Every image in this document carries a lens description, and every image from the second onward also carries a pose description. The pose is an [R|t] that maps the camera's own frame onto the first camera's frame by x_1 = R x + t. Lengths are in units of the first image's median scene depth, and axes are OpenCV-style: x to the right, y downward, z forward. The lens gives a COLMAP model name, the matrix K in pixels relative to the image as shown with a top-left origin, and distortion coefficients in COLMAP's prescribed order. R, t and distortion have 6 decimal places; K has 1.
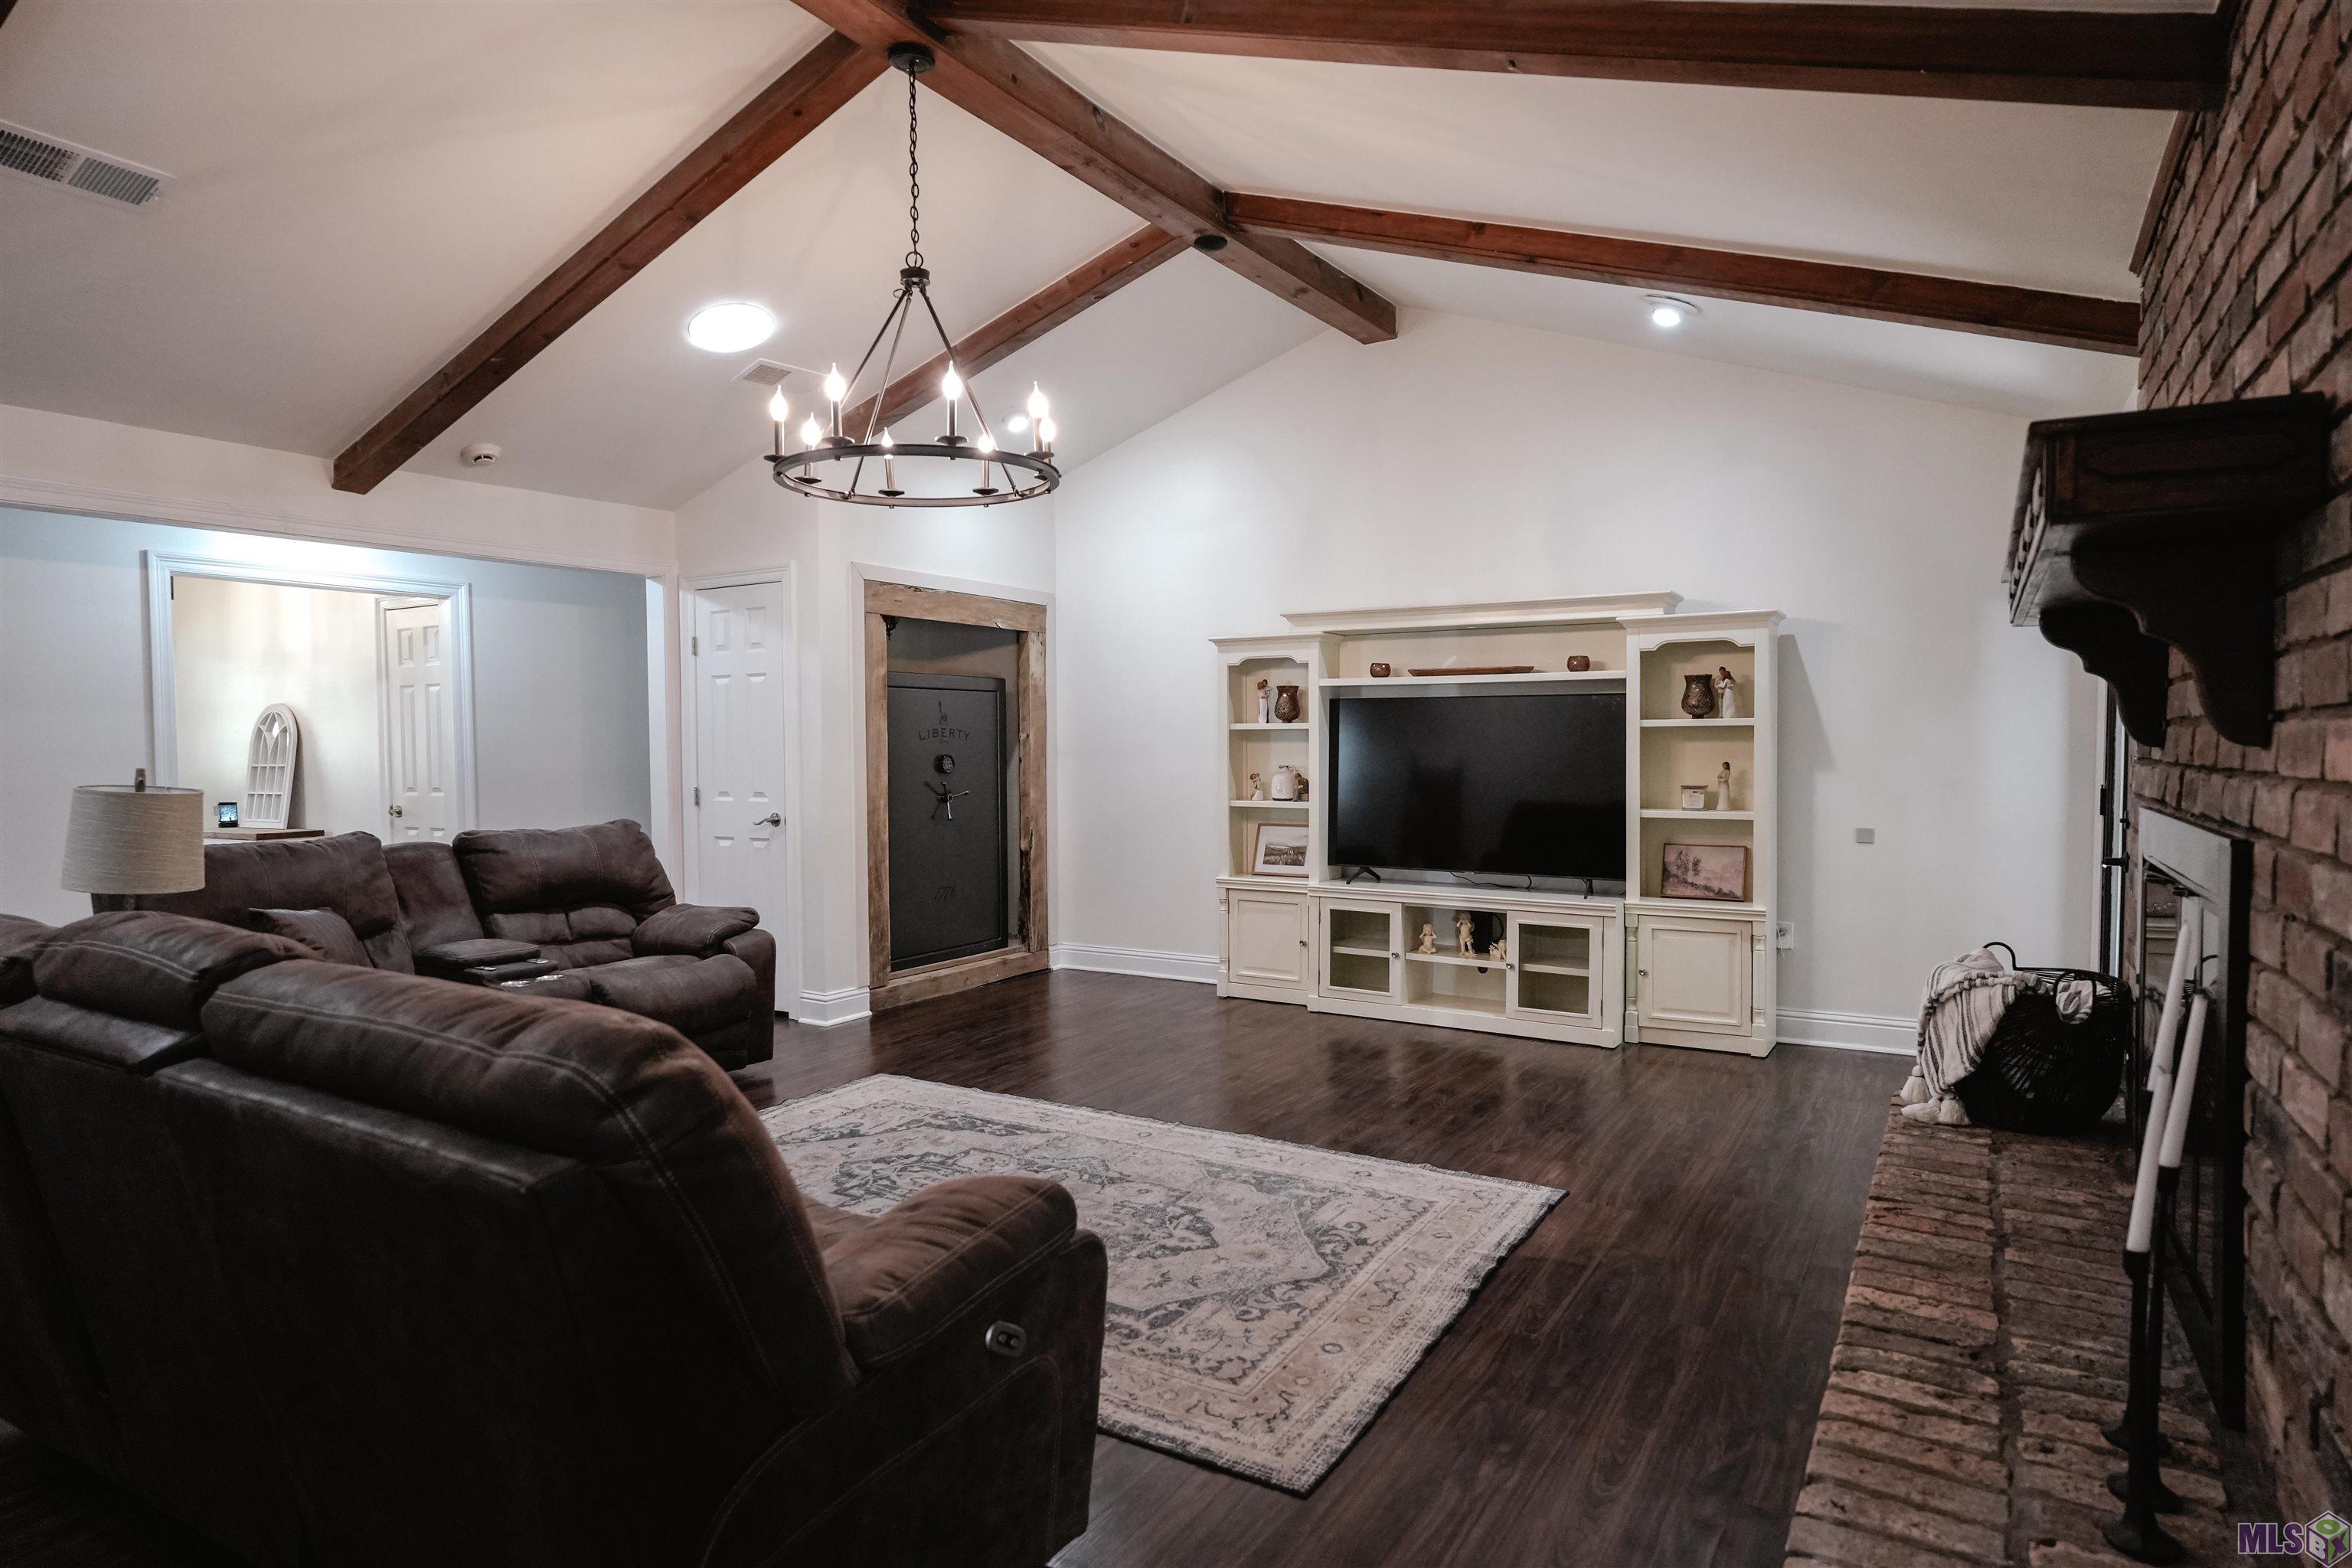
lens RADIAL K [[1426.7, 0, 1170.9], [0, 1426.7, 783.6], [0, 0, 1]] dist [-0.008631, -0.000470]
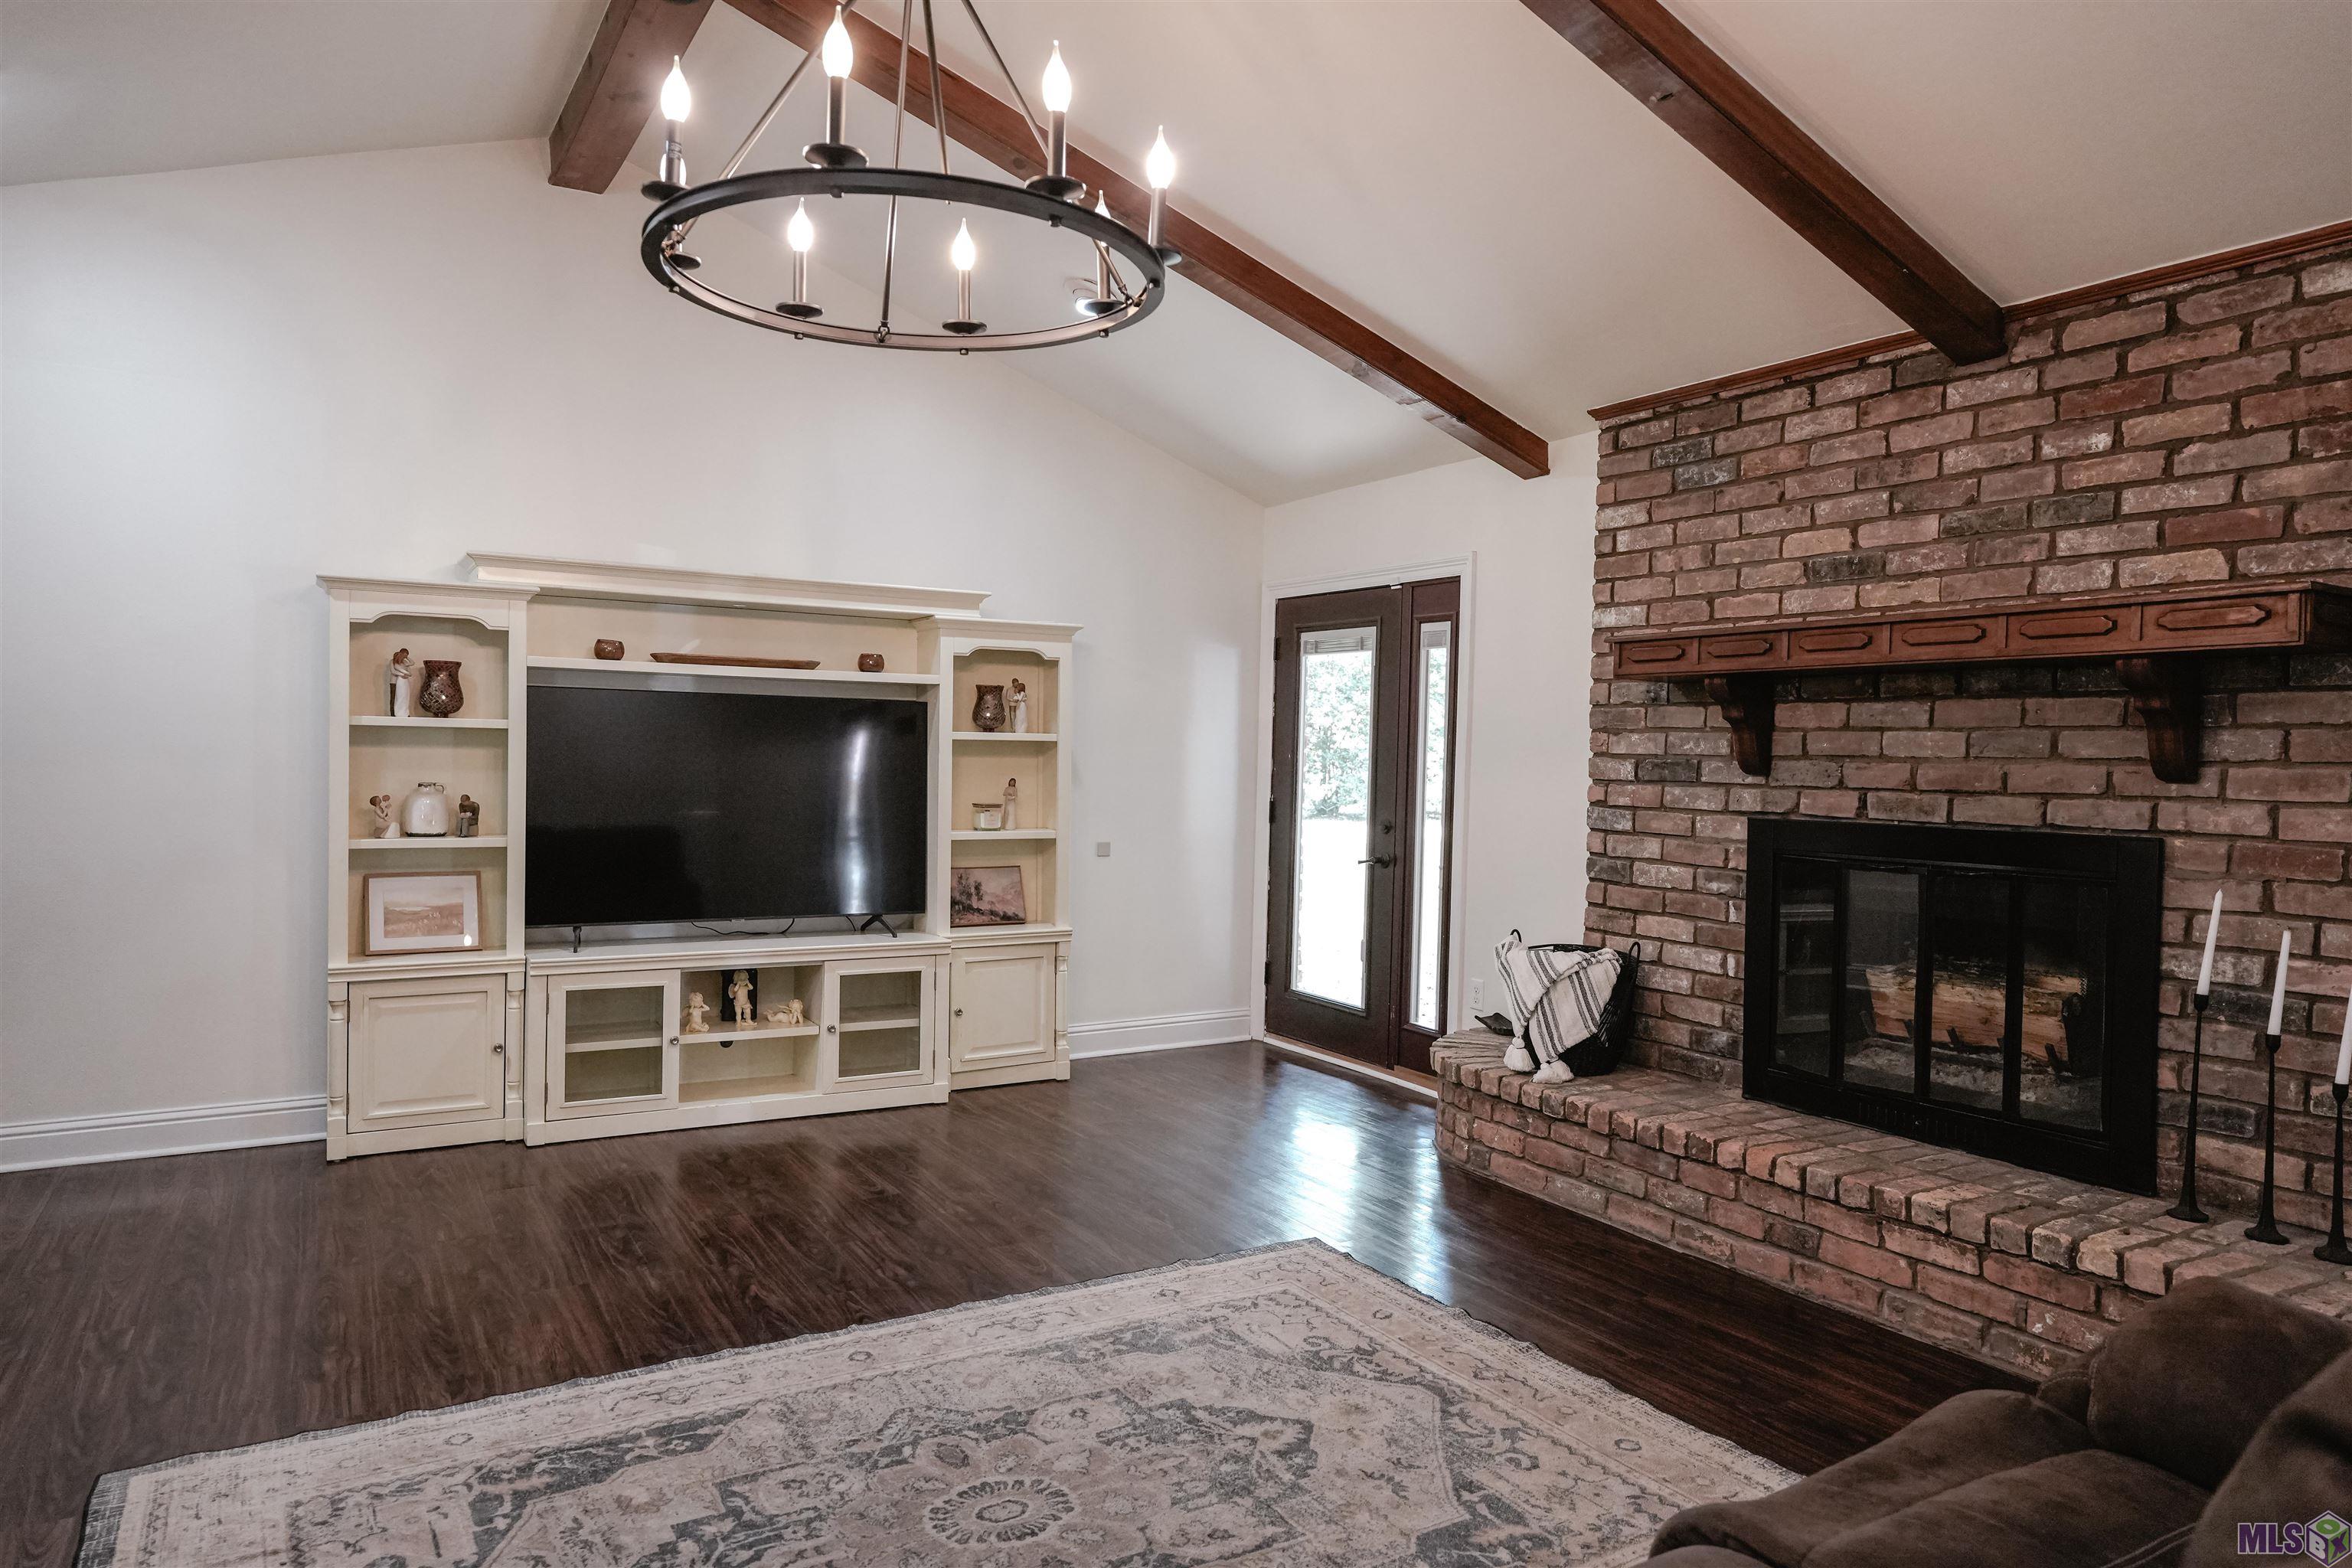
lens RADIAL K [[1511.7, 0, 1166.2], [0, 1511.7, 783.9], [0, 0, 1]] dist [-0.004058, 0.005803]
pose [[0.417726, -0.005402, 0.908557, -0.501050], [0.008176, 0.999964, 0.002187, -0.013385], [-0.908536, 0.006515, 0.417755, 0.499350]]
